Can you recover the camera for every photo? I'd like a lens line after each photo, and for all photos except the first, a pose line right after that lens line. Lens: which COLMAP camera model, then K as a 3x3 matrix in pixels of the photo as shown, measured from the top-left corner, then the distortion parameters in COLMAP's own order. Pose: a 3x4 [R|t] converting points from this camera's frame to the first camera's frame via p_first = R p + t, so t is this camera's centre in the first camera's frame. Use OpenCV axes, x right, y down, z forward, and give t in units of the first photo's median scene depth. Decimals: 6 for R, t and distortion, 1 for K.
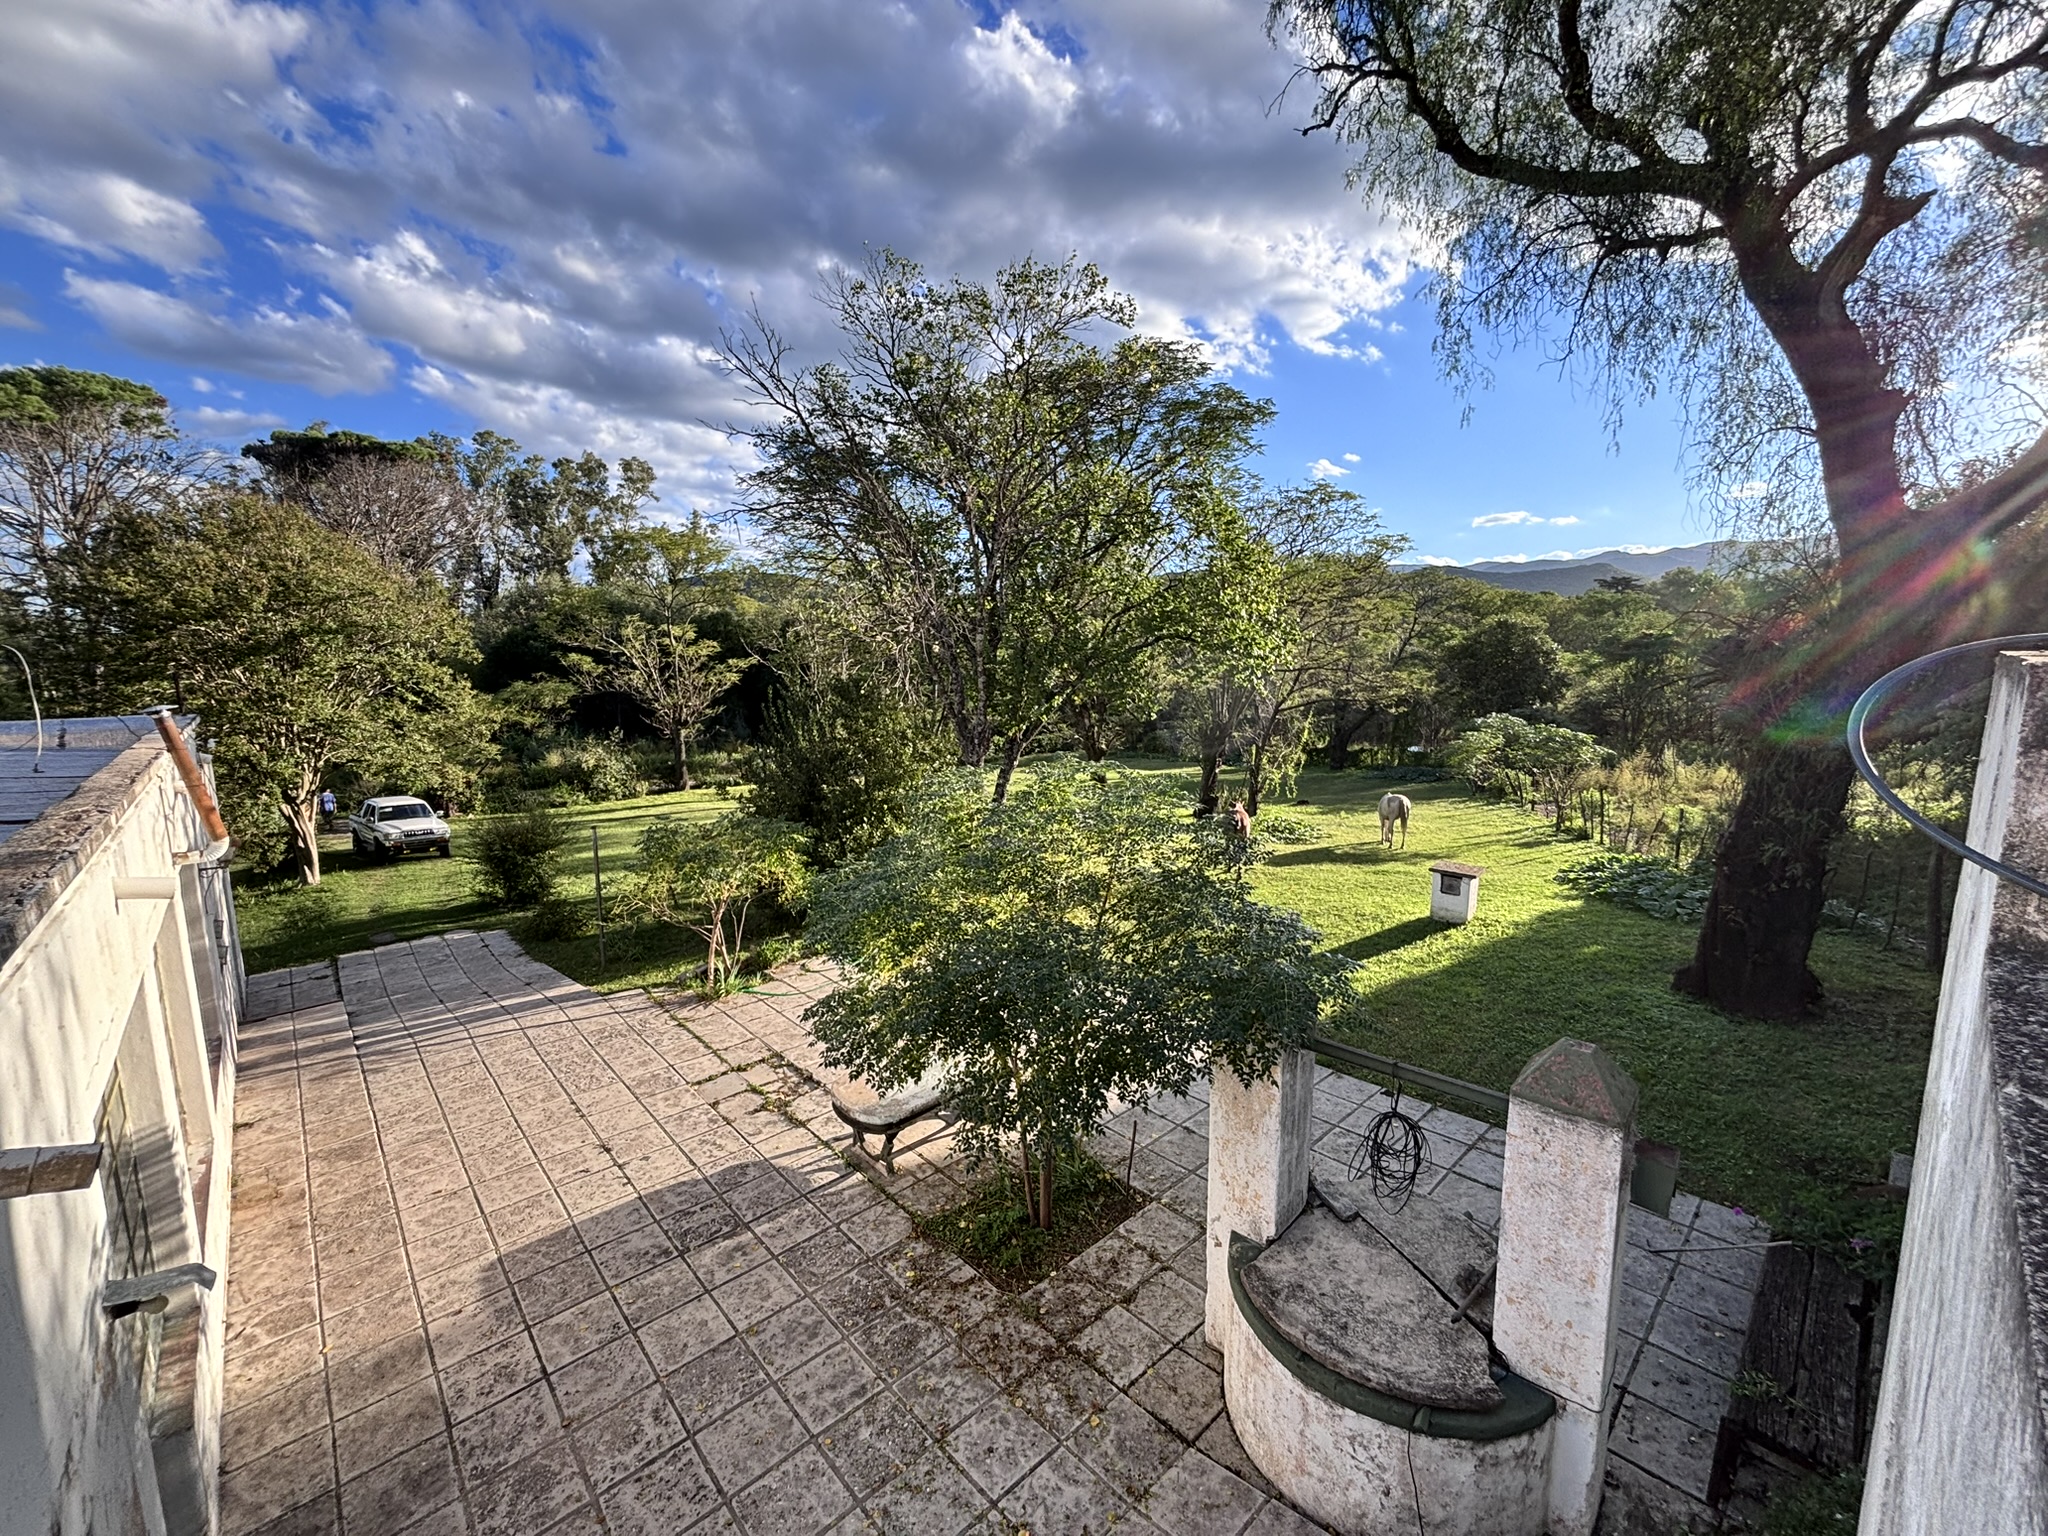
lens RADIAL K [[835.0, 0, 1020.2], [0, 835.0, 755.1], [0, 0, 1]] dist [0.000039, 0.001663]
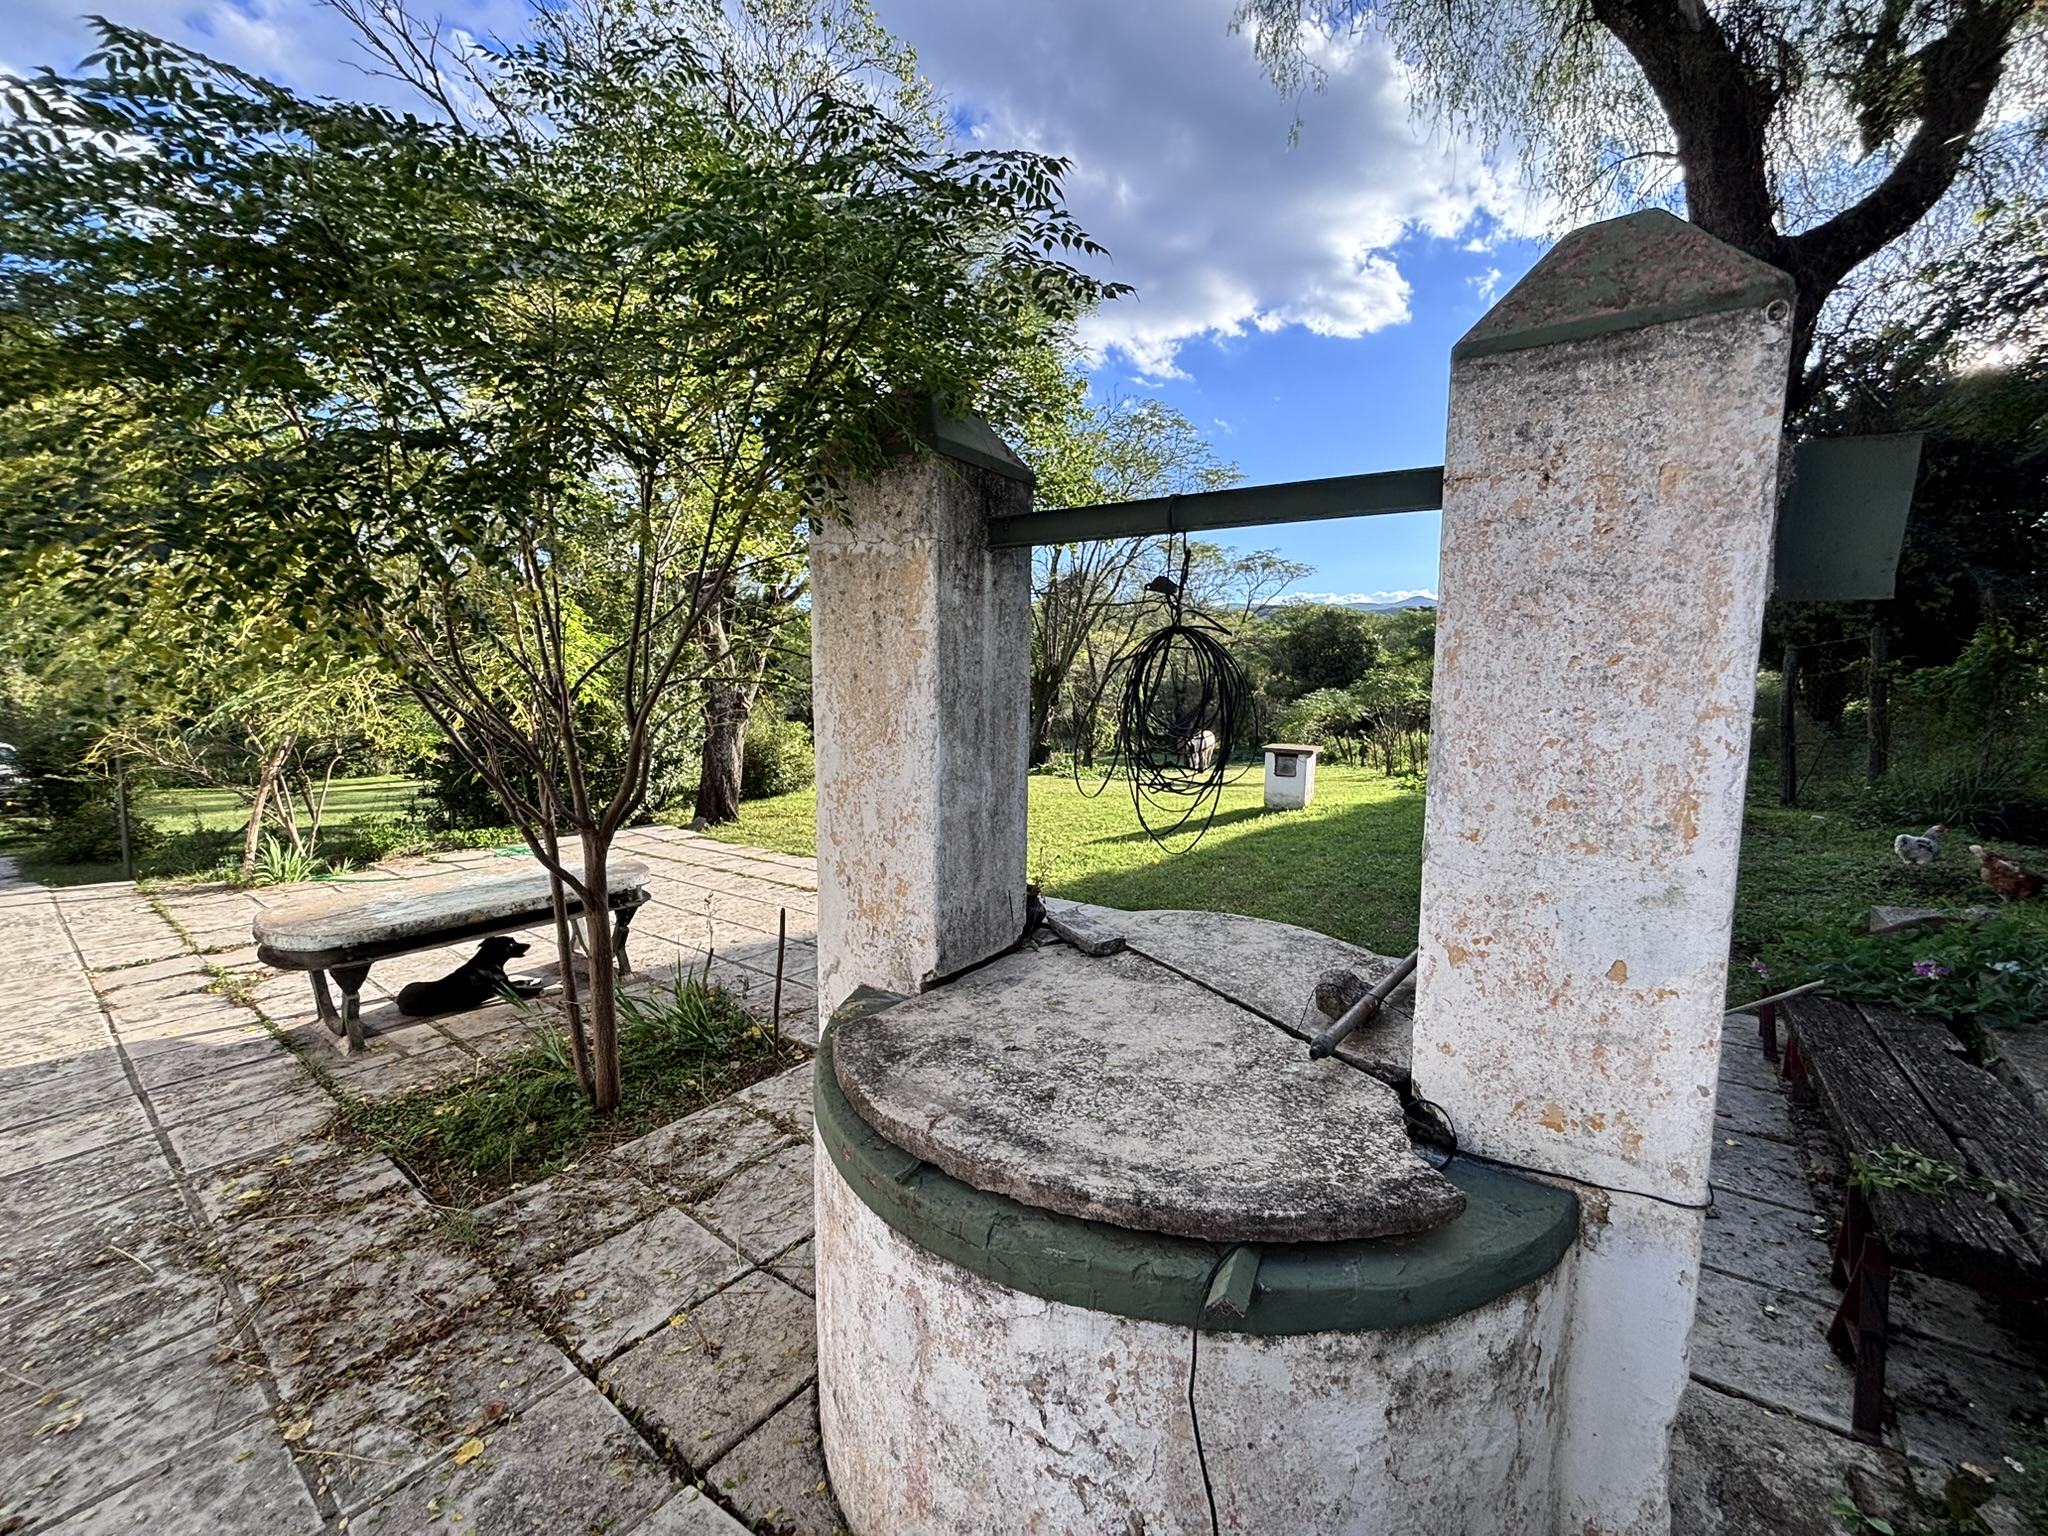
lens RADIAL K [[835.0, 0, 1022.6], [0, 835.0, 755.5], [0, 0, 1]] dist [0.000039, 0.001663]
pose [[0.985302, 0.000234, 0.170823, 0.145159], [0.004922, 0.999545, -0.029760, 0.251146], [-0.170752, 0.030163, 0.984852, 0.289808]]
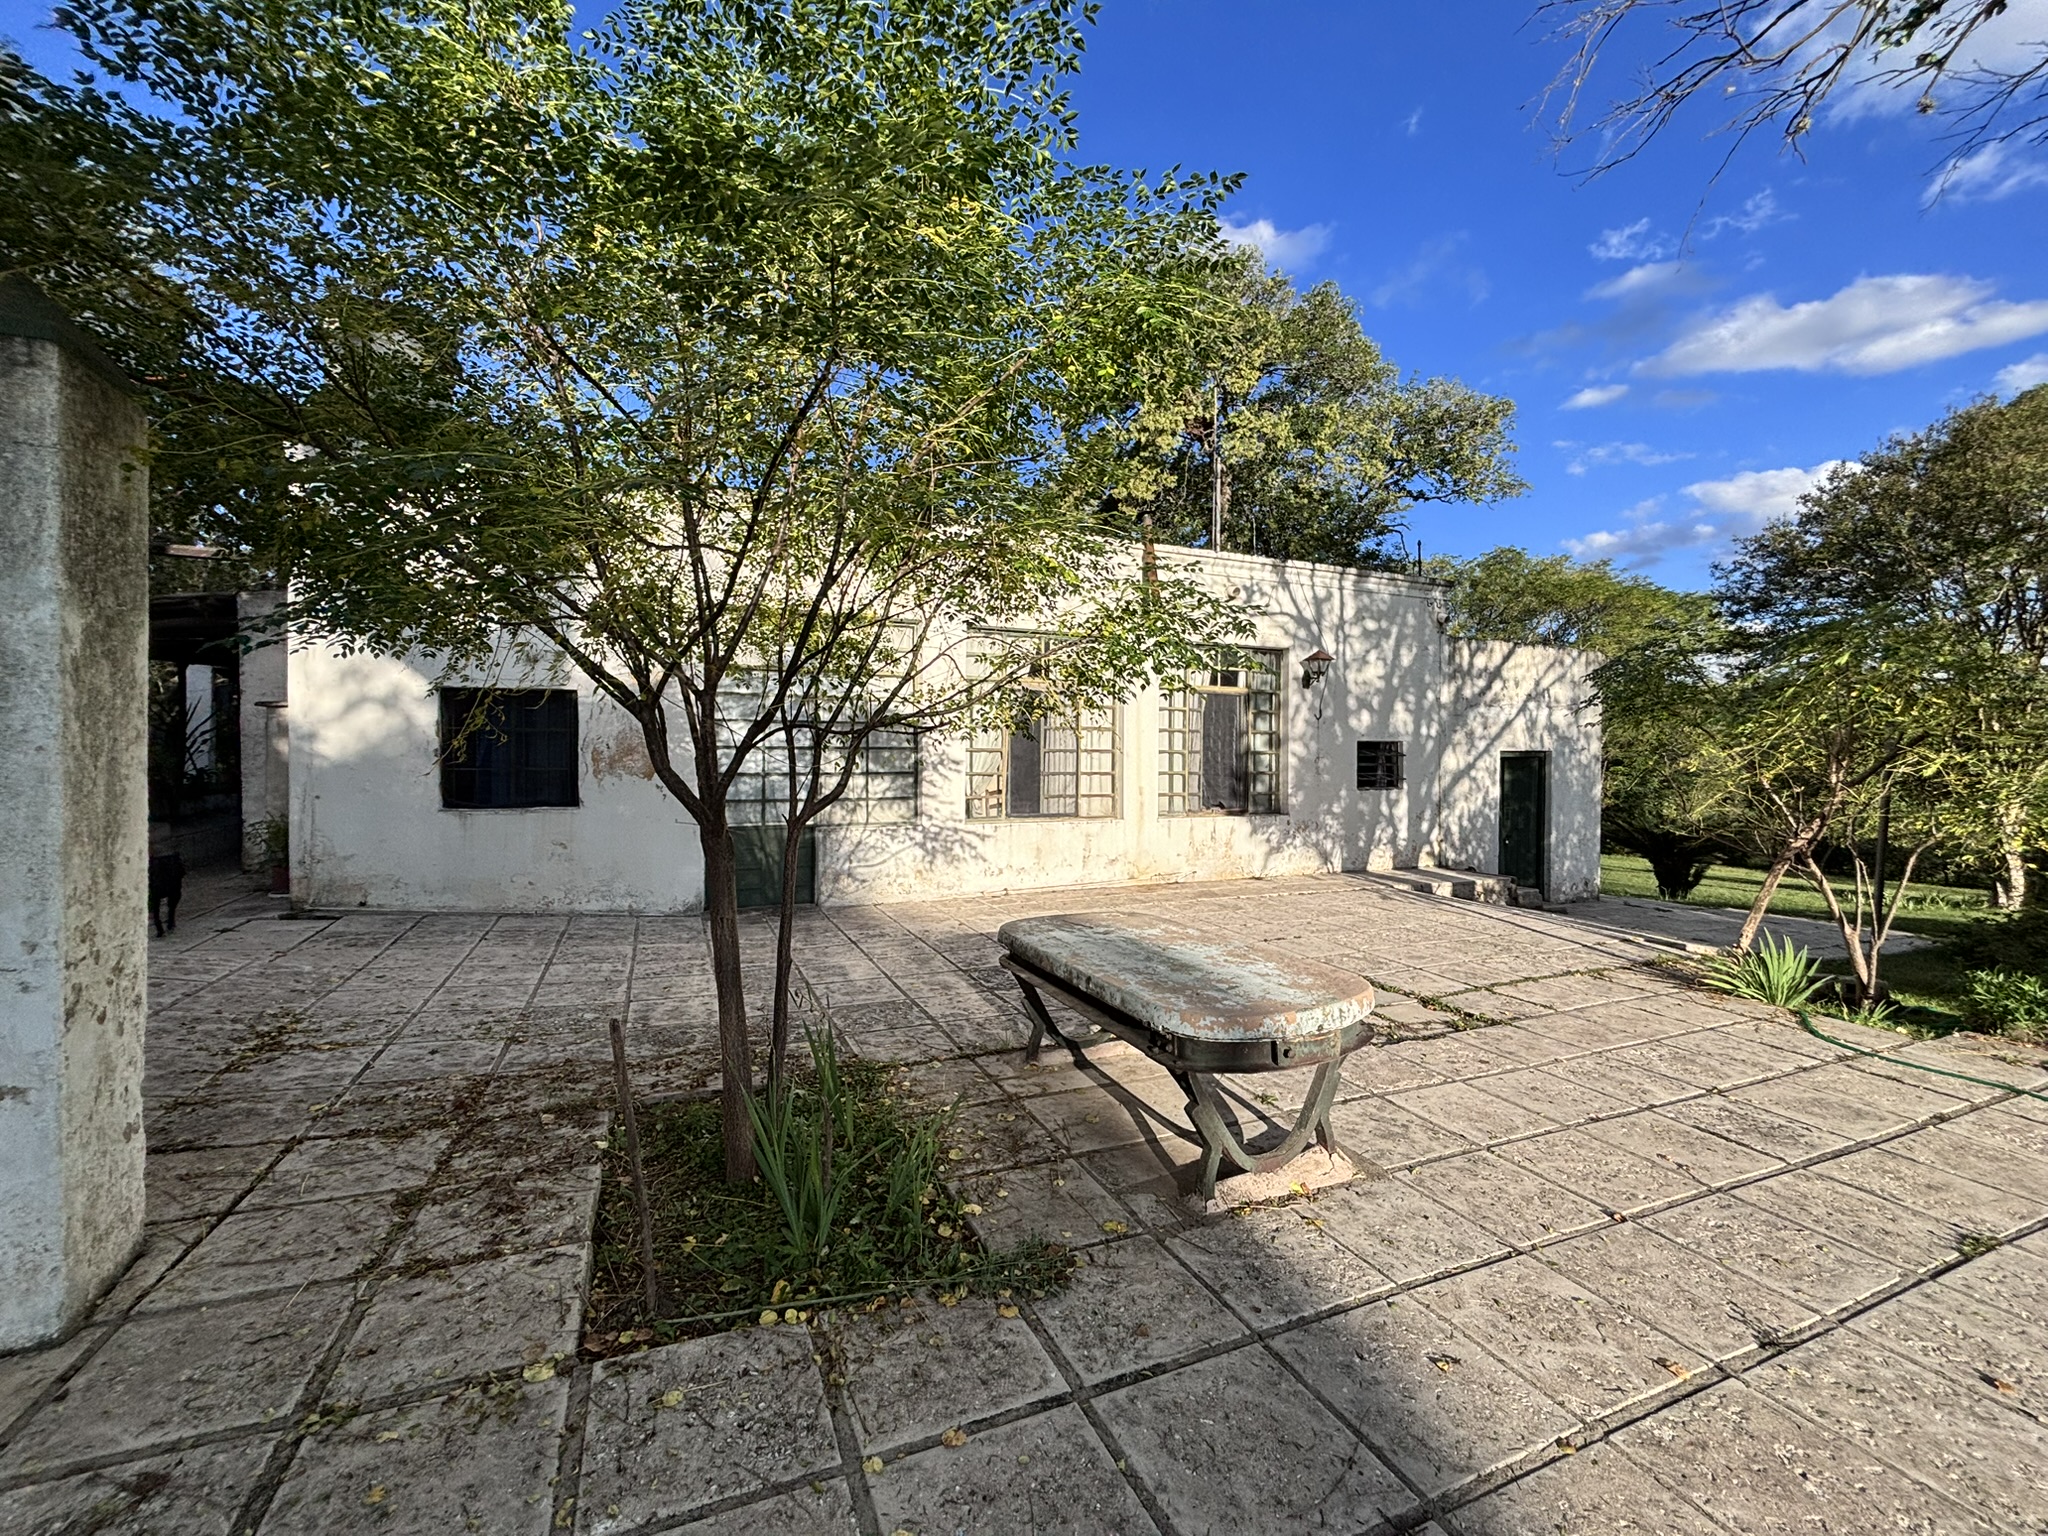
lens RADIAL K [[835.0, 0, 1028.3], [0, 835.0, 779.1], [0, 0, 1]] dist [0.000039, 0.001663]
pose [[-0.315650, 0.031688, -0.948346, 0.277249], [-0.130415, 0.988509, 0.076438, 0.215961], [0.939871, 0.147806, -0.307890, 0.883235]]
